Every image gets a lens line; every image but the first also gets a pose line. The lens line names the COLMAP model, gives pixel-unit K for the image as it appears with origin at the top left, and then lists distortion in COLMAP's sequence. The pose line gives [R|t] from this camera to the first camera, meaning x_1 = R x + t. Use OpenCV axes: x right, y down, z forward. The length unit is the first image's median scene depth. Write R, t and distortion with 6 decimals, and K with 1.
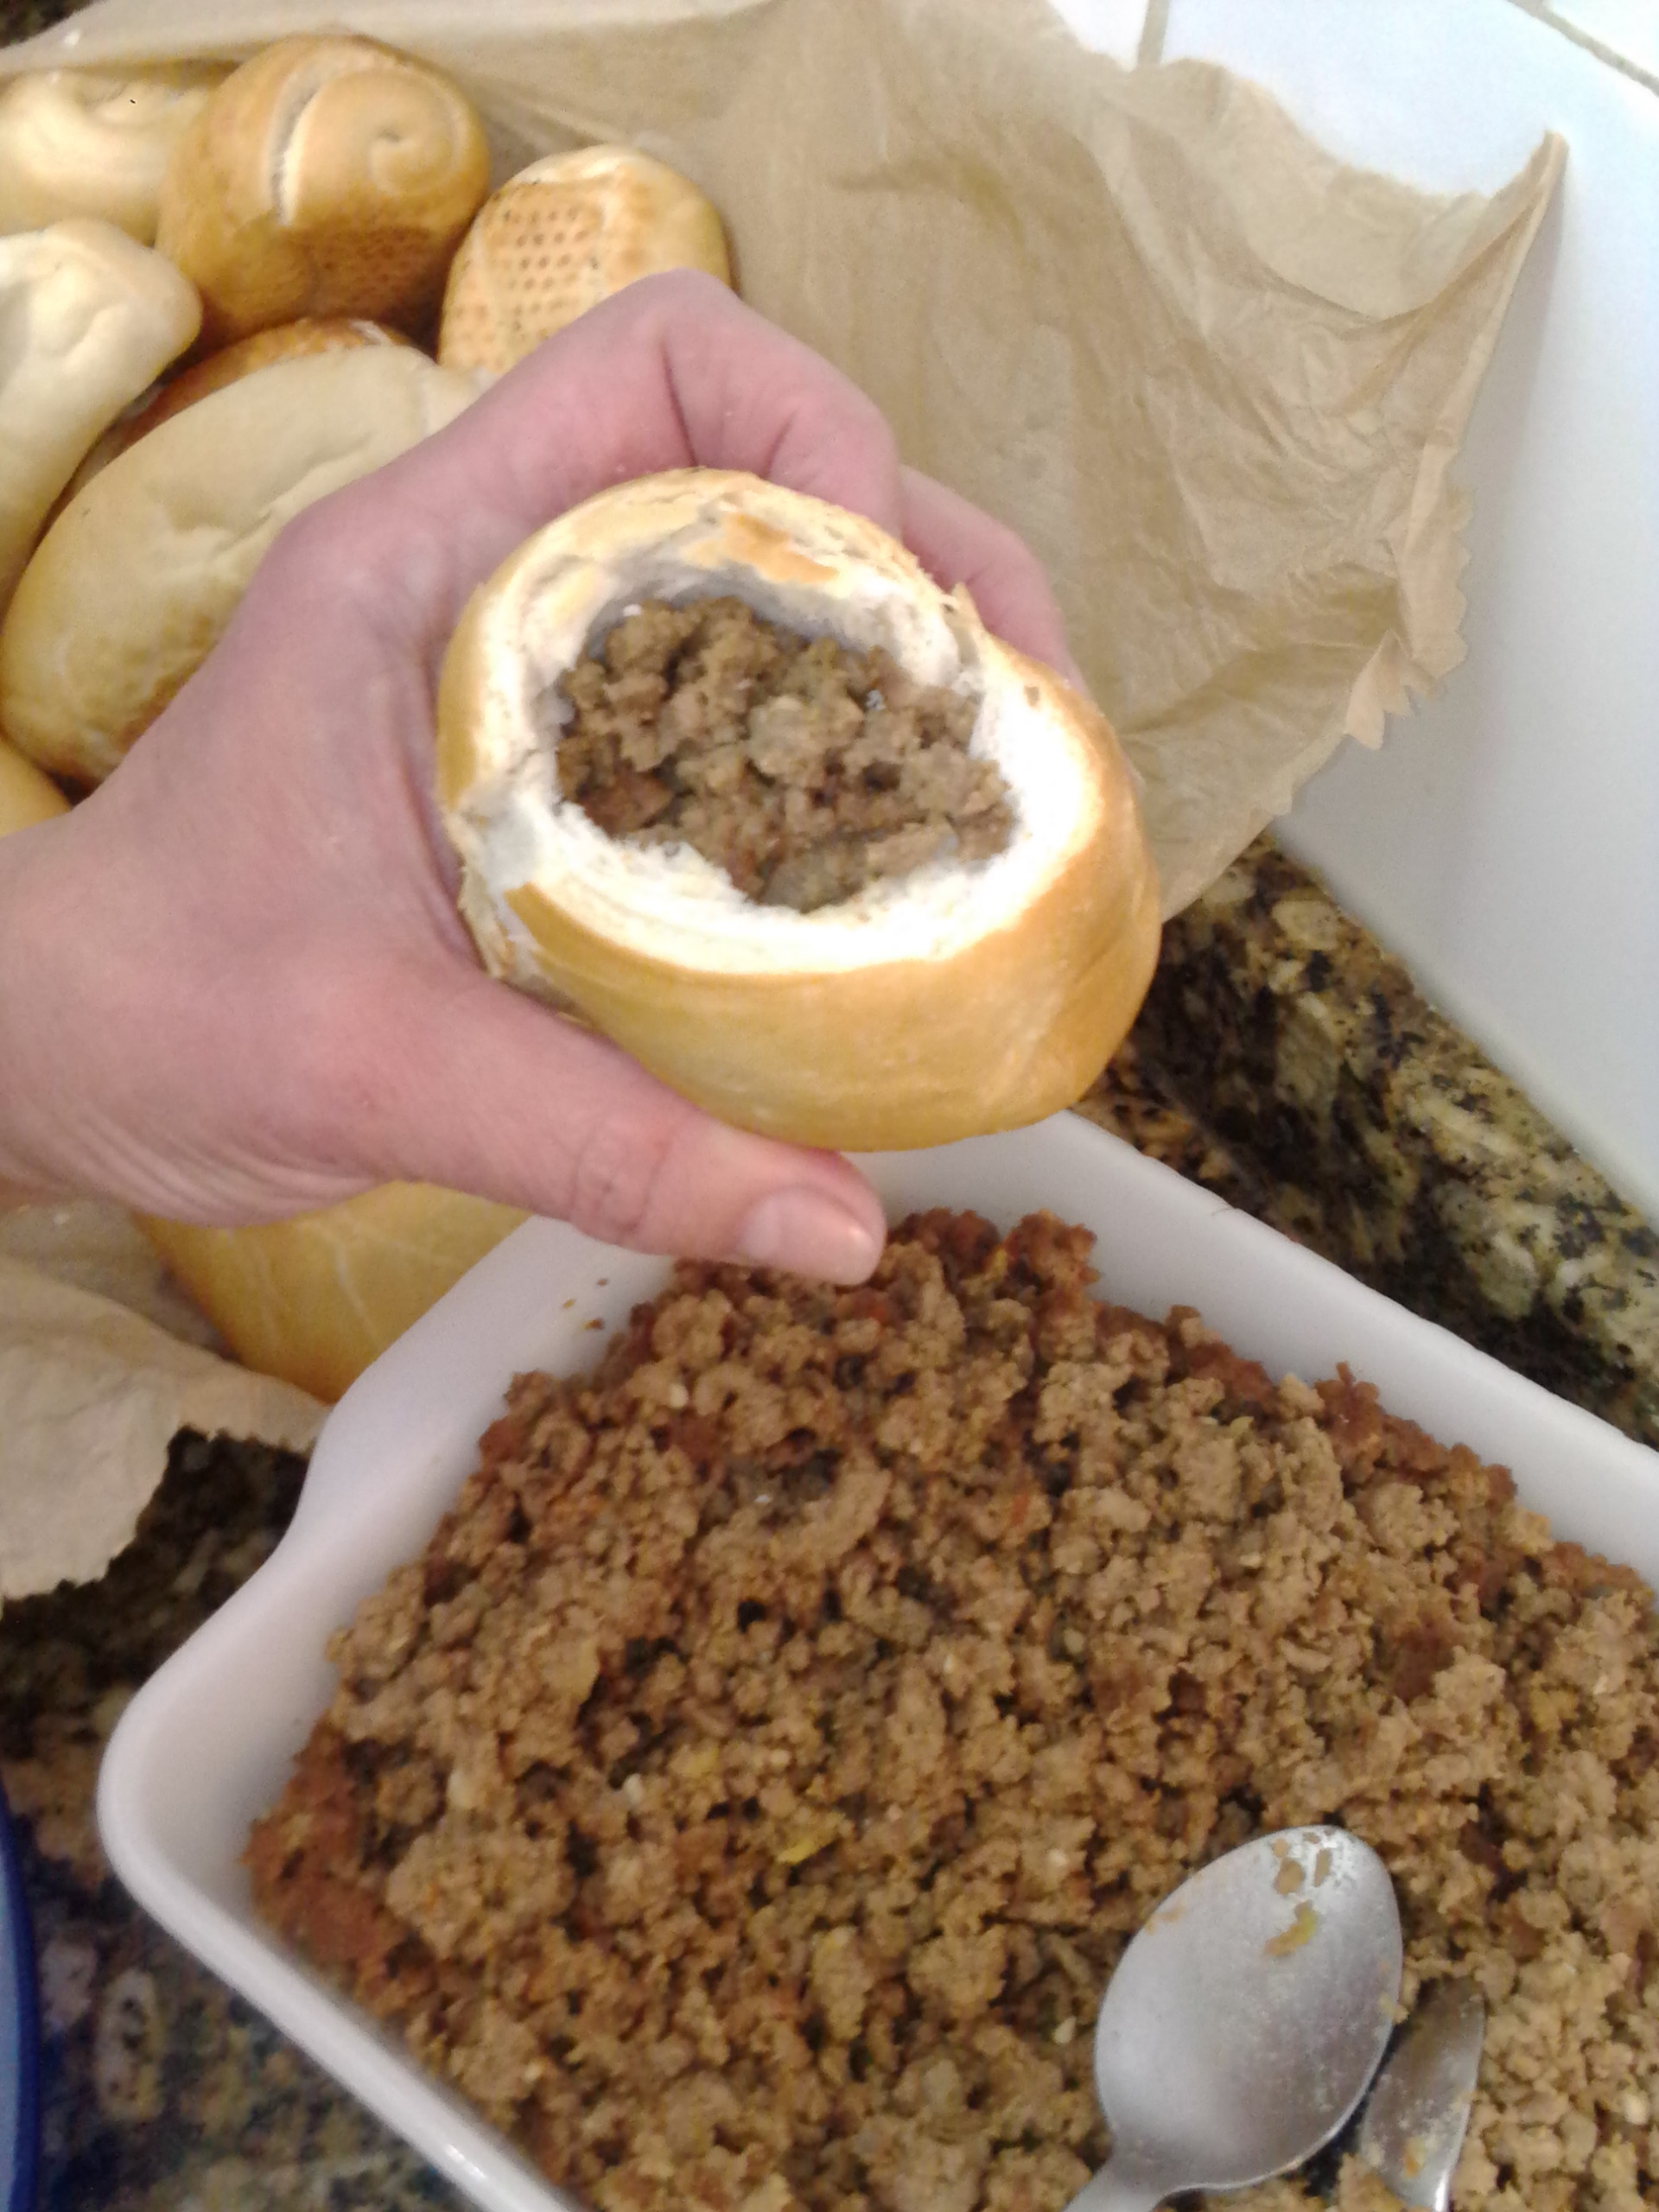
lens RADIAL K [[2189.1, 0, 829.7], [0, 2189.1, 1102.5], [0, 0, 1]] dist [0.001466, 0.000000]
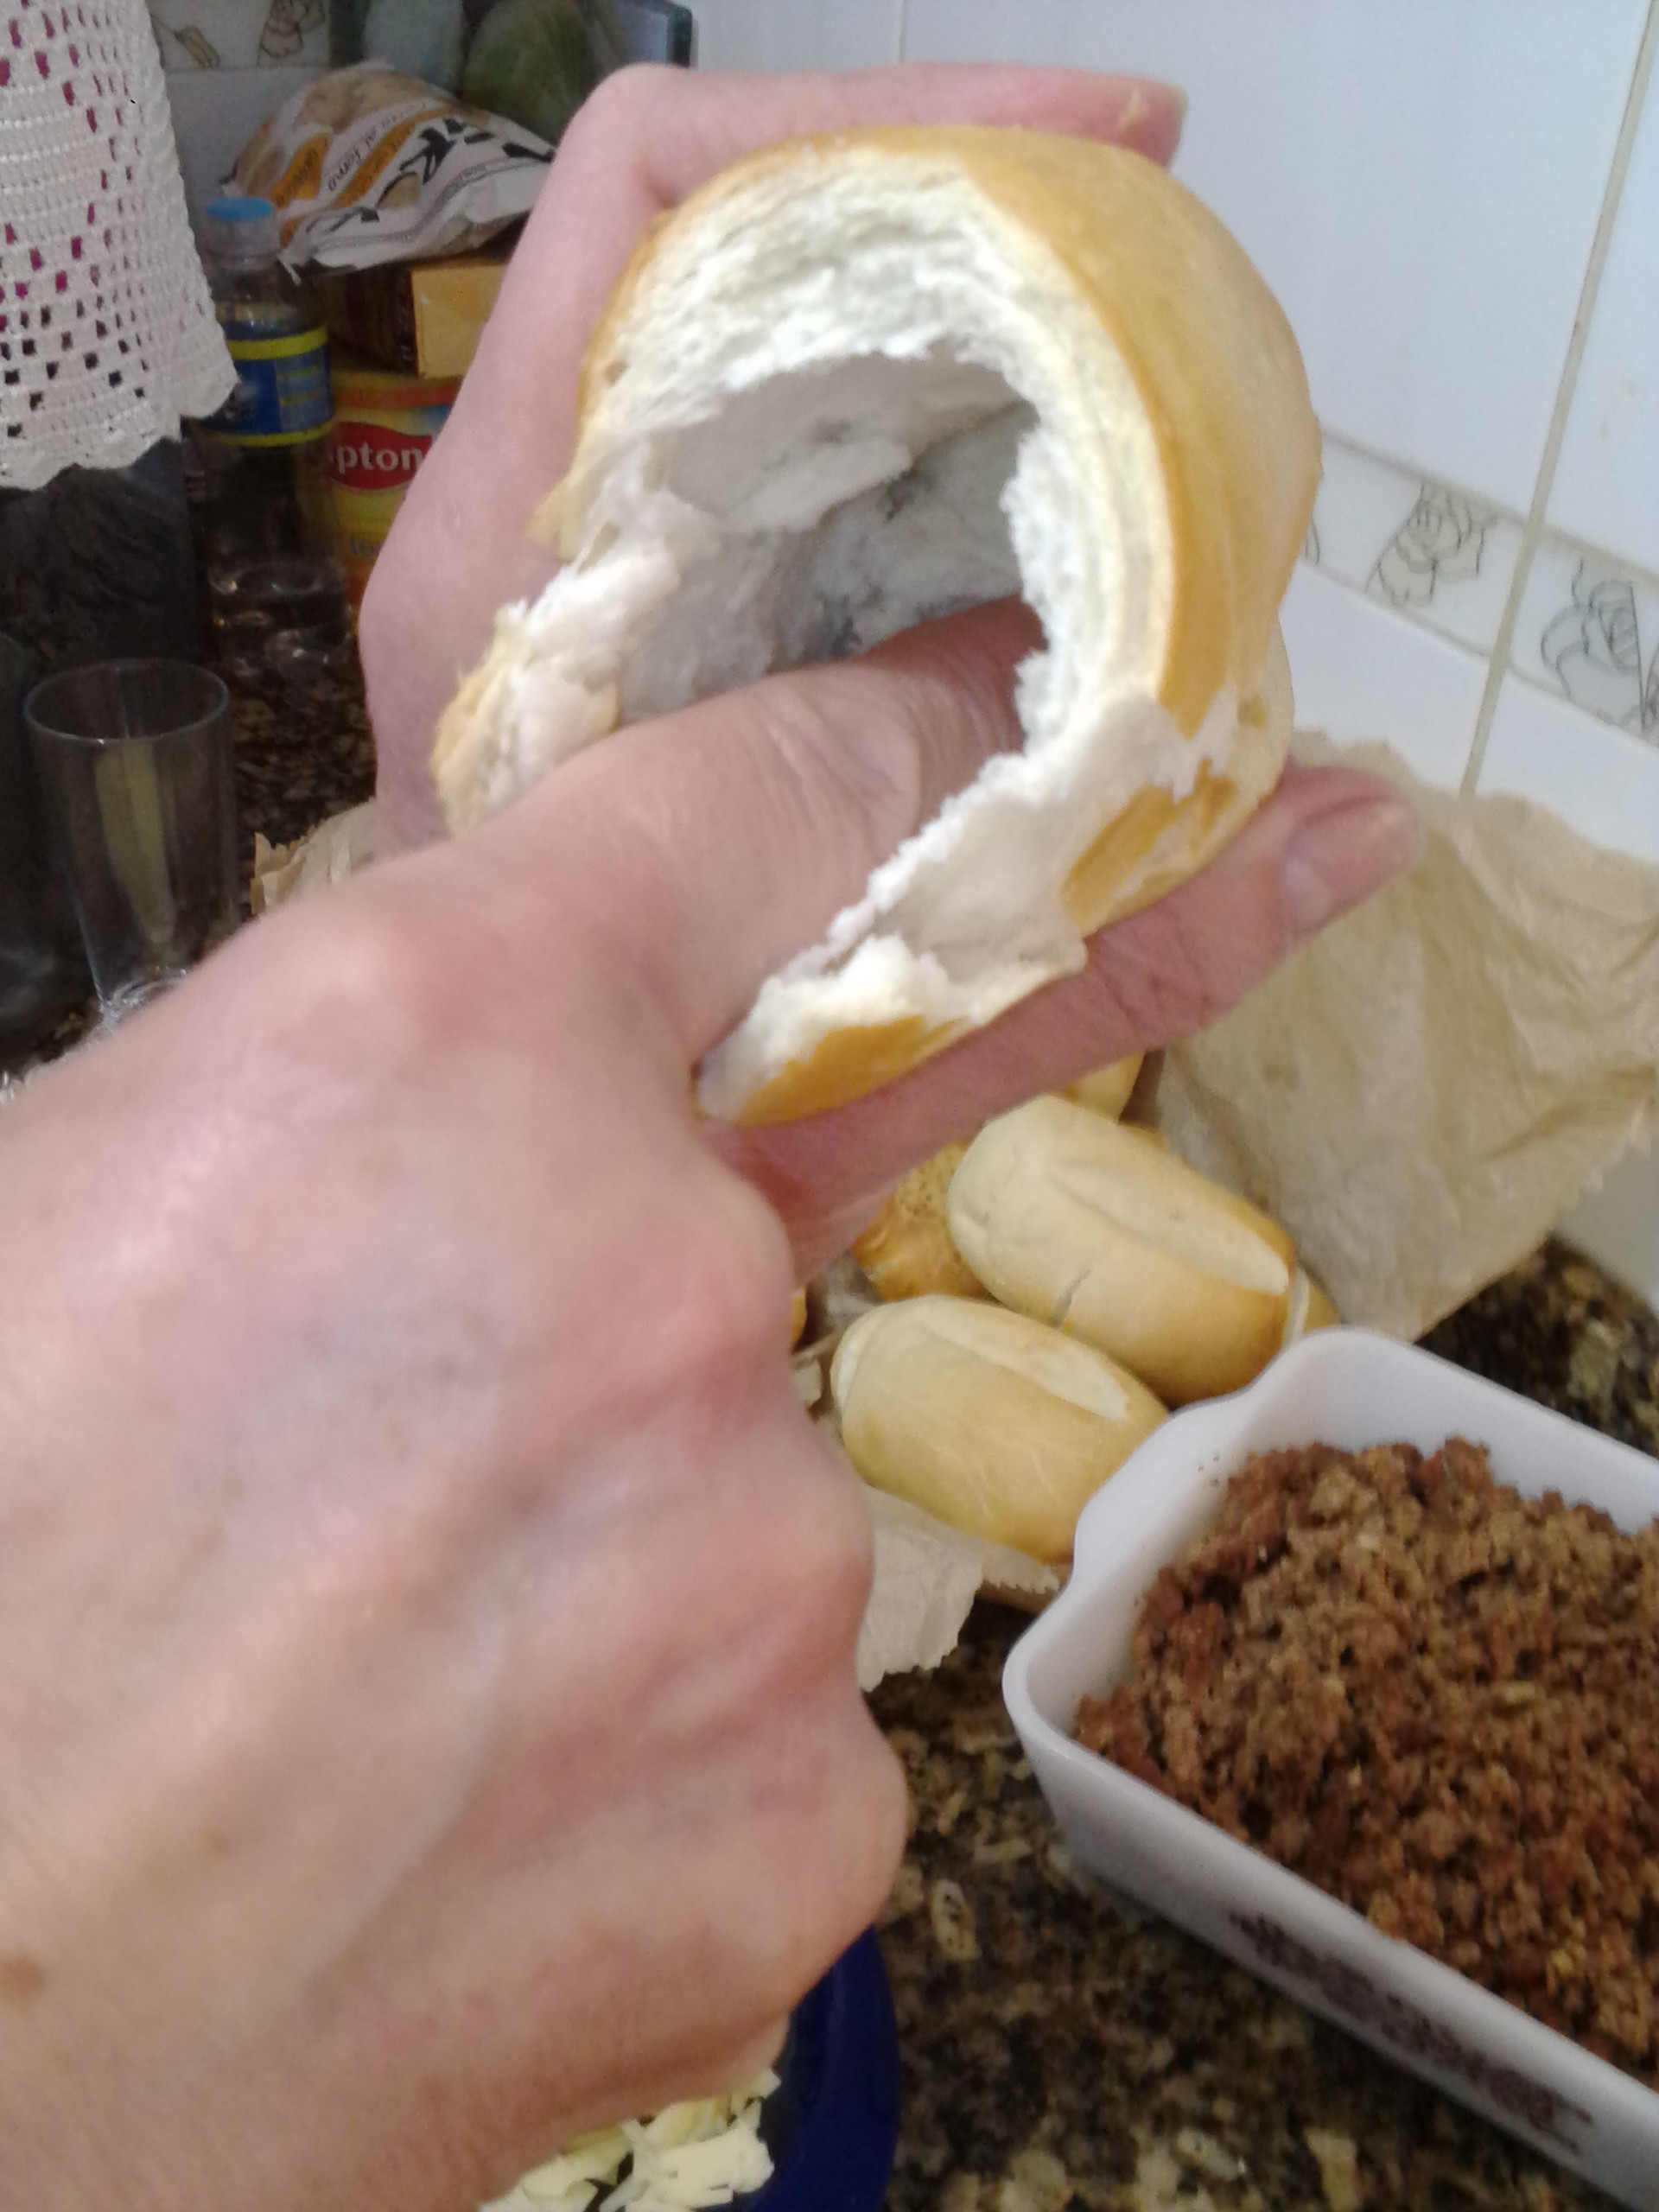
lens RADIAL K [[2189.1, 0, 836.9], [0, 2189.1, 1107.7], [0, 0, 1]] dist [0.001466, 0.000000]
pose [[0.999965, 0.006214, -0.005531, -0.320354], [-0.007466, 0.963663, -0.267017, 0.226741], [0.003671, 0.267049, 0.963676, -0.583197]]
